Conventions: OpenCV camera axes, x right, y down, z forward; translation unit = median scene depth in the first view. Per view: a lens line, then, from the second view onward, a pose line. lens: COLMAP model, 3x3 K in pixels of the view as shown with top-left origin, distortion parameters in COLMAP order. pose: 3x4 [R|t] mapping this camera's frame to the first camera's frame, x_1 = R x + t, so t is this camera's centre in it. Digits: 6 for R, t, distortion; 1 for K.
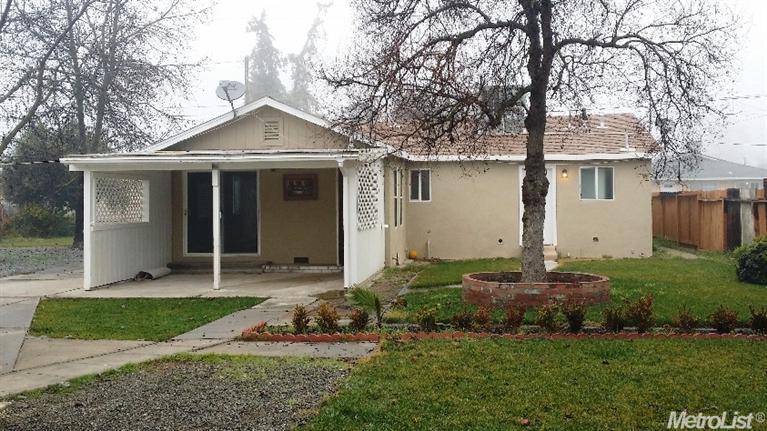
lens RADIAL K [[817.1, 0, 395.9], [0, 817.1, 200.3], [0, 0, 1]] dist [0.124706, -0.185551]
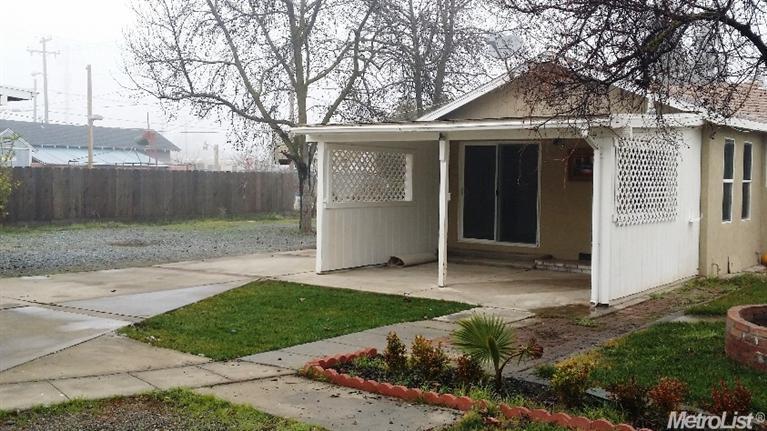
lens RADIAL K [[817.1, 0, 395.9], [0, 817.1, 200.3], [0, 0, 1]] dist [0.124706, -0.185551]
pose [[0.874247, 0.039744, -0.483852, 0.130718], [-0.027585, 0.999100, 0.032225, -0.002677], [0.484697, -0.014826, 0.874556, 0.260433]]
